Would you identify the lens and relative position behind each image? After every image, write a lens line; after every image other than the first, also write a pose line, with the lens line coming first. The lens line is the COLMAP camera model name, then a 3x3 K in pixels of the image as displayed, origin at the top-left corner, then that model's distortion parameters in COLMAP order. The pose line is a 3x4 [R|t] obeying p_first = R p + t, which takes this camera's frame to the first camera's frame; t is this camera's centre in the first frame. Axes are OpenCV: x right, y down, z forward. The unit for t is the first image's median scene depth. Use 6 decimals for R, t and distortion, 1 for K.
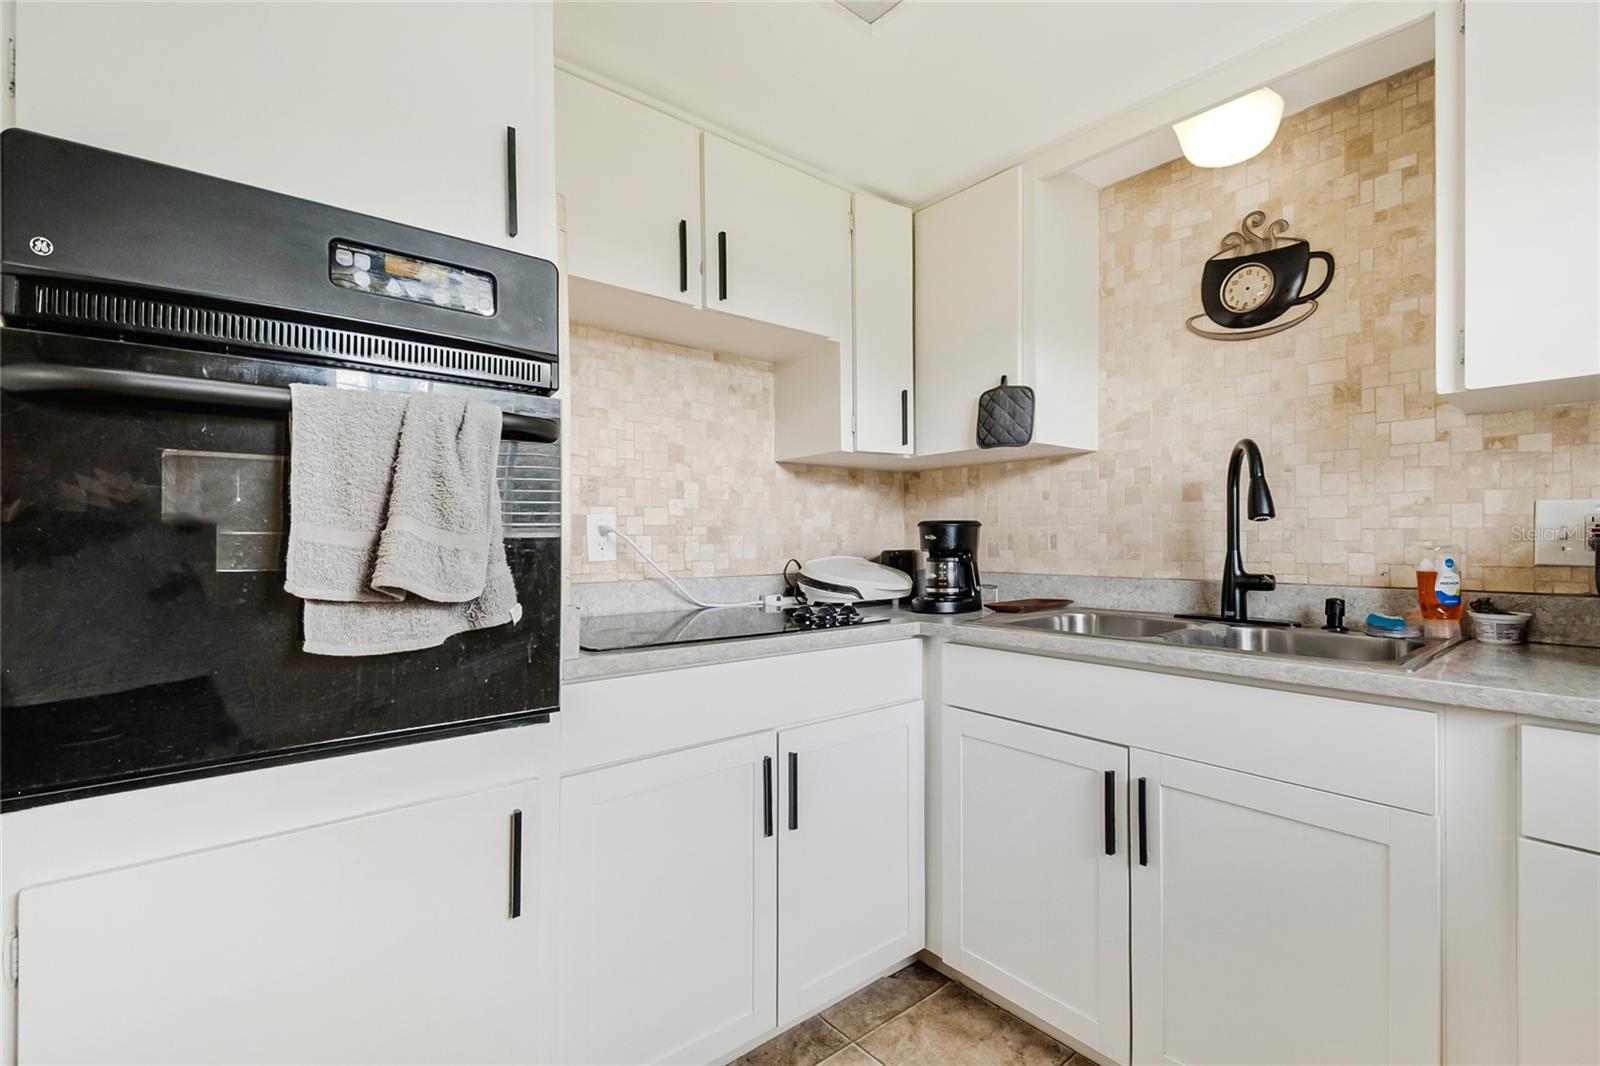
lens RADIAL K [[693.0, 0, 801.5], [0, 693.0, 540.0], [0, 0, 1]] dist [0.024489, -0.020912]
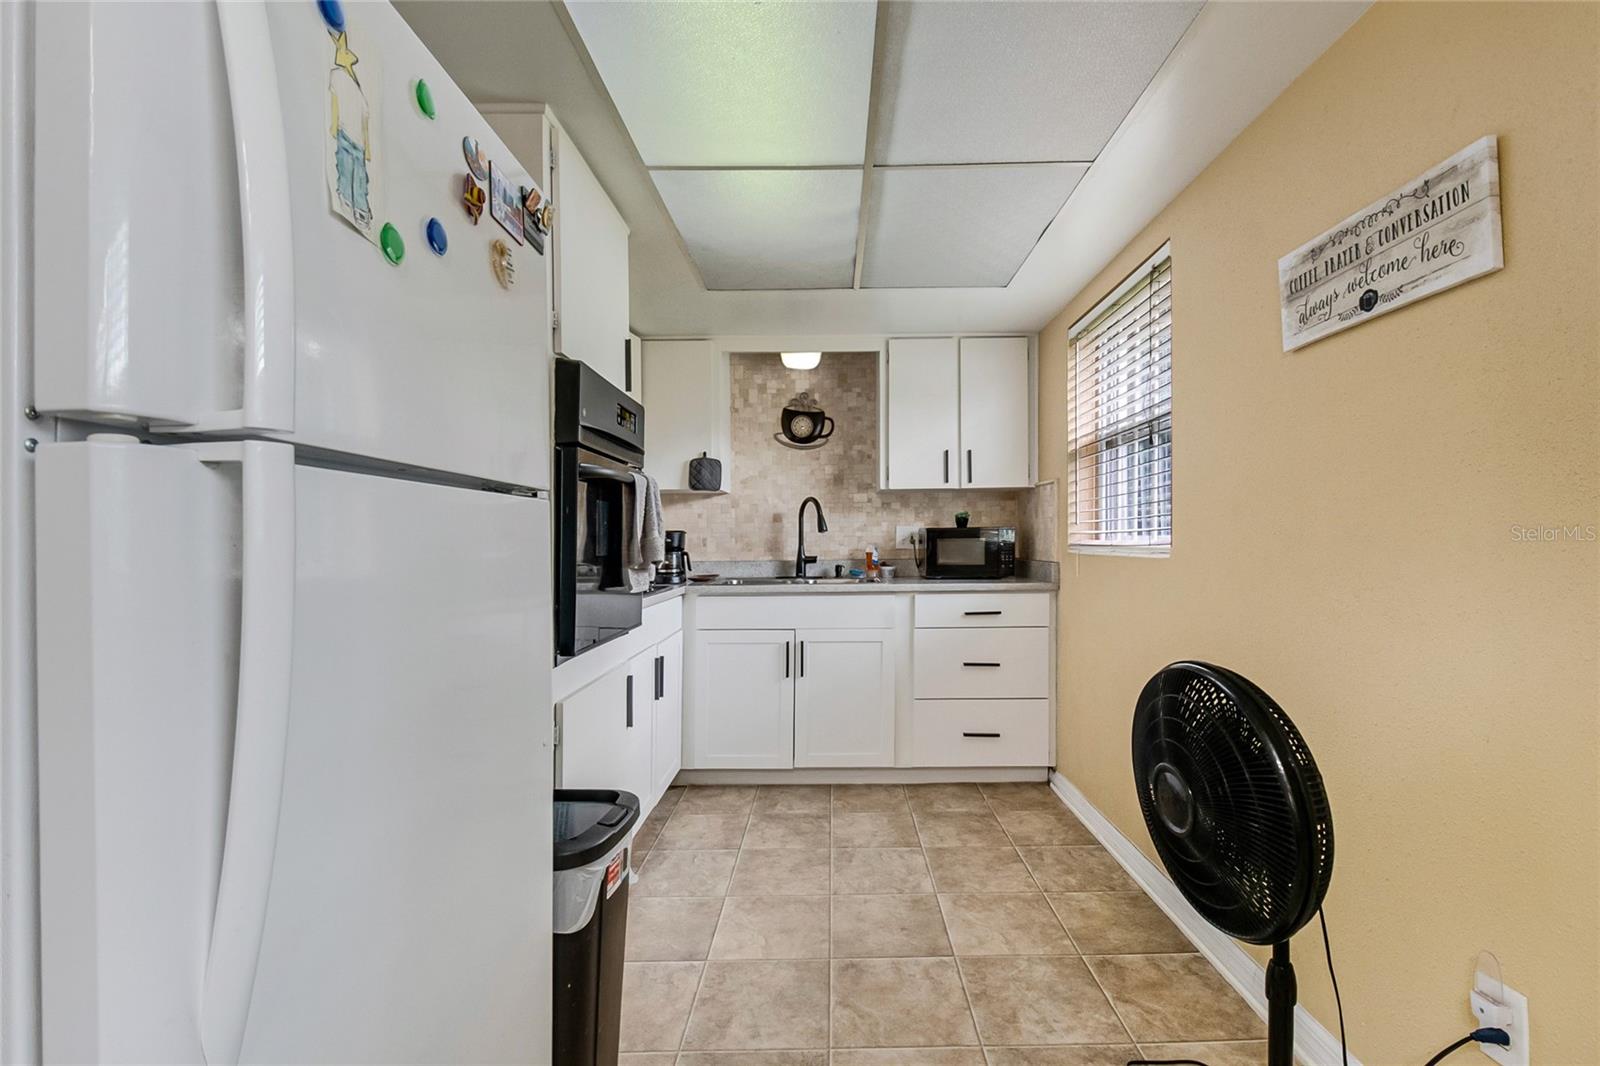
lens RADIAL K [[693.0, 0, 801.5], [0, 693.0, 540.0], [0, 0, 1]] dist [0.024489, -0.020912]
pose [[0.665632, -0.000789, 0.746280, -1.014491], [0.006452, 0.999968, -0.004697, 0.007596], [-0.746252, 0.007941, 0.665616, -0.459346]]
